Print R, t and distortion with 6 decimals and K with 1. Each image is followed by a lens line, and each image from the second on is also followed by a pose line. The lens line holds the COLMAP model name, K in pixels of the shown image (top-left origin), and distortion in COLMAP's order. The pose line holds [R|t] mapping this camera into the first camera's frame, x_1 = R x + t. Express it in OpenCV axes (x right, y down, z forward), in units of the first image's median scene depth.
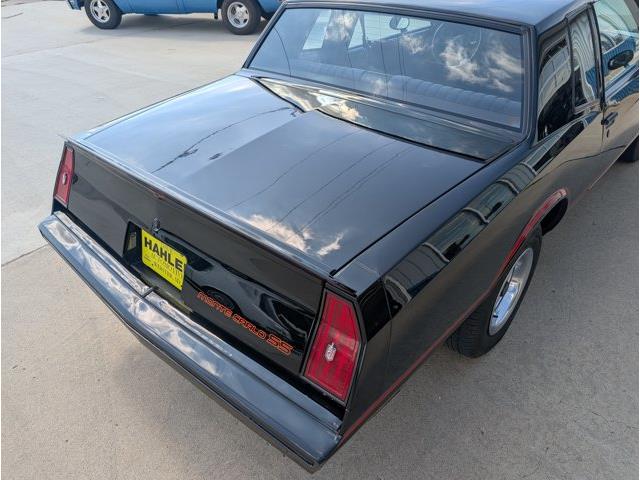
lens RADIAL K [[470.2, 0, 320.0], [0, 470.2, 240.0], [0, 0, 1]] dist [0.003017, 0.001368]
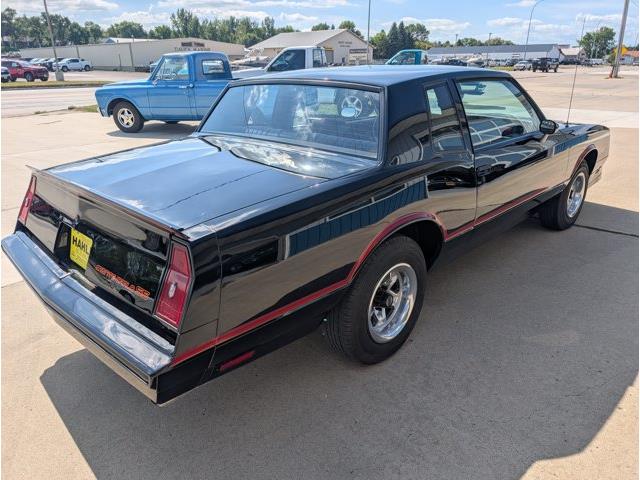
lens RADIAL K [[462.6, 0, 322.9], [0, 462.6, 230.0], [0, 0, 1]] dist [0.004570, -0.001466]
pose [[0.999454, 0.015227, -0.029327, 0.274654], [-0.021836, 0.970451, -0.240307, 0.220191], [0.024801, 0.240816, 0.970254, -0.145842]]
